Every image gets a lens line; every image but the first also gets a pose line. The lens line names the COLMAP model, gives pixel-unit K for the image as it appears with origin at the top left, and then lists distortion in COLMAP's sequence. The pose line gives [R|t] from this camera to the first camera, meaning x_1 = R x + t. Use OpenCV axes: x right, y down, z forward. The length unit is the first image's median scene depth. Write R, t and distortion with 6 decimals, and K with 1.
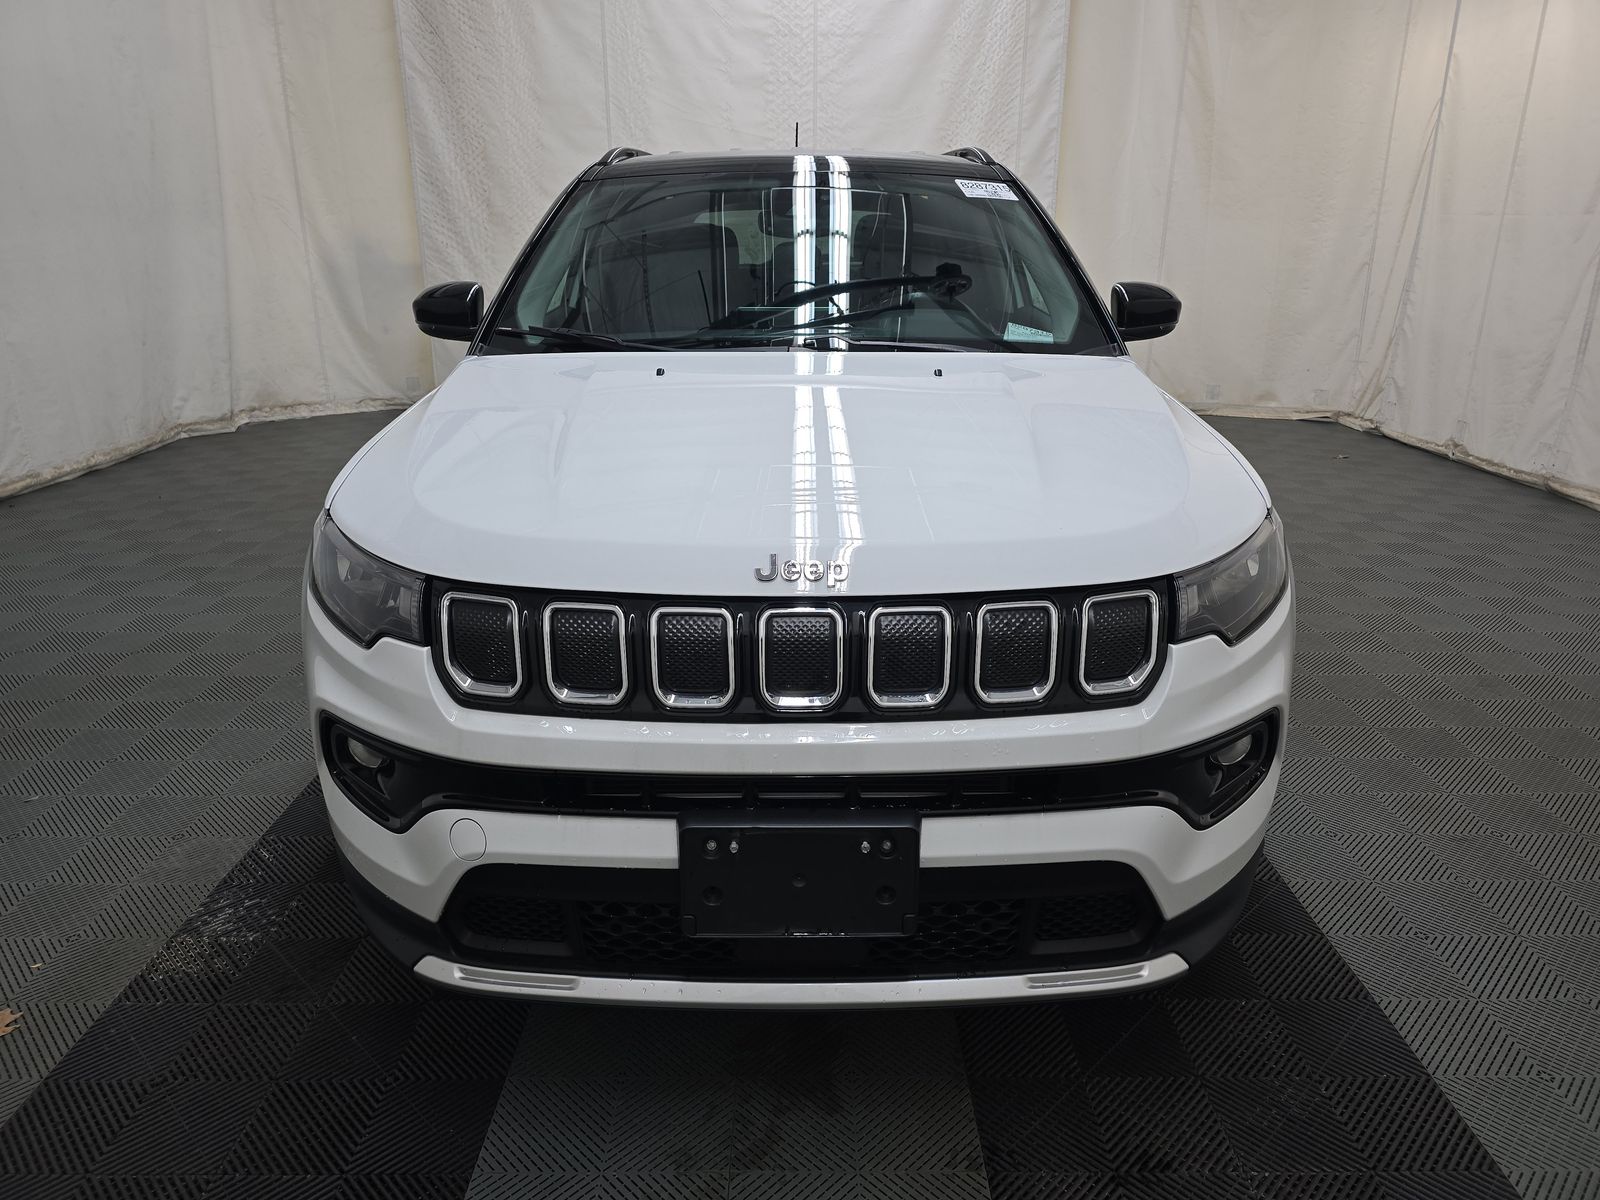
lens RADIAL K [[1079.1, 0, 800.0], [0, 1079.1, 600.0], [0, 0, 1]] dist [0.049280, -0.046388]
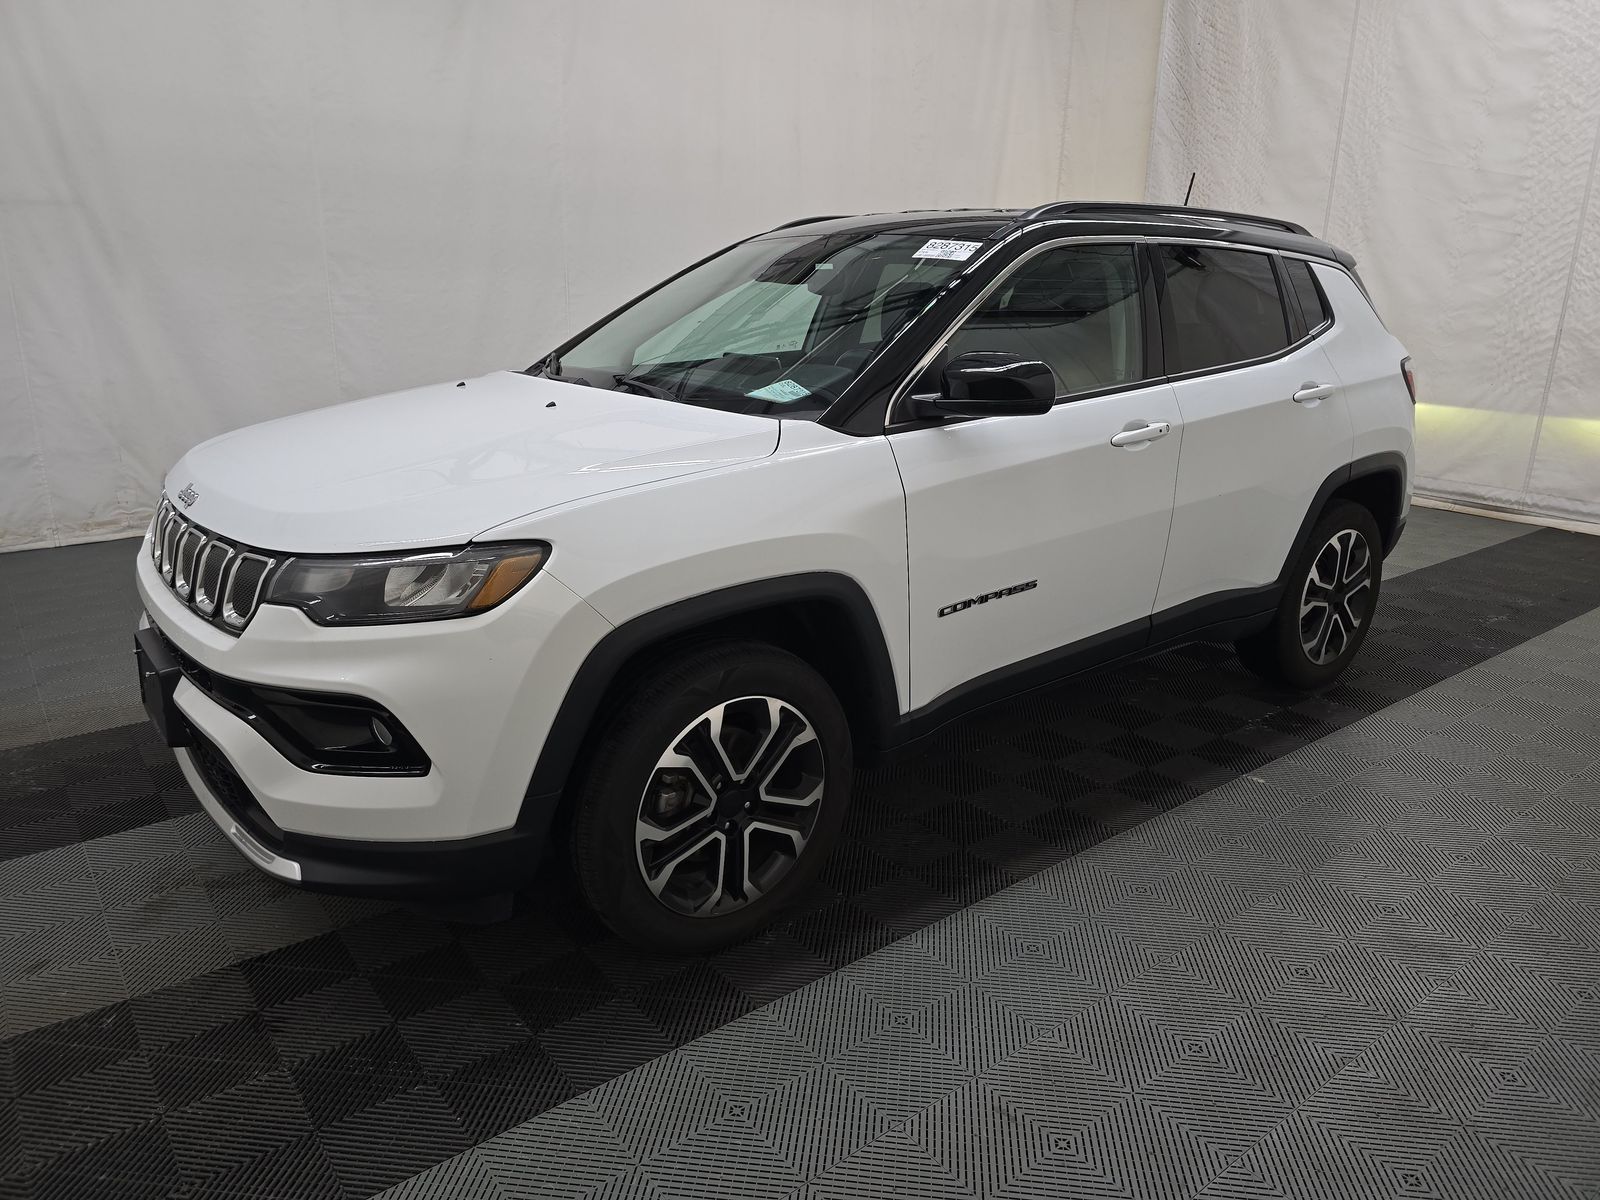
lens RADIAL K [[1058.9, 0, 800.0], [0, 1058.9, 600.0], [0, 0, 1]] dist [0.040772, -0.033920]
pose [[0.618922, 0.236950, -0.748860, 1.381099], [-0.265812, 0.960343, 0.084176, -0.194351], [0.739107, 0.146958, 0.657361, 0.523505]]
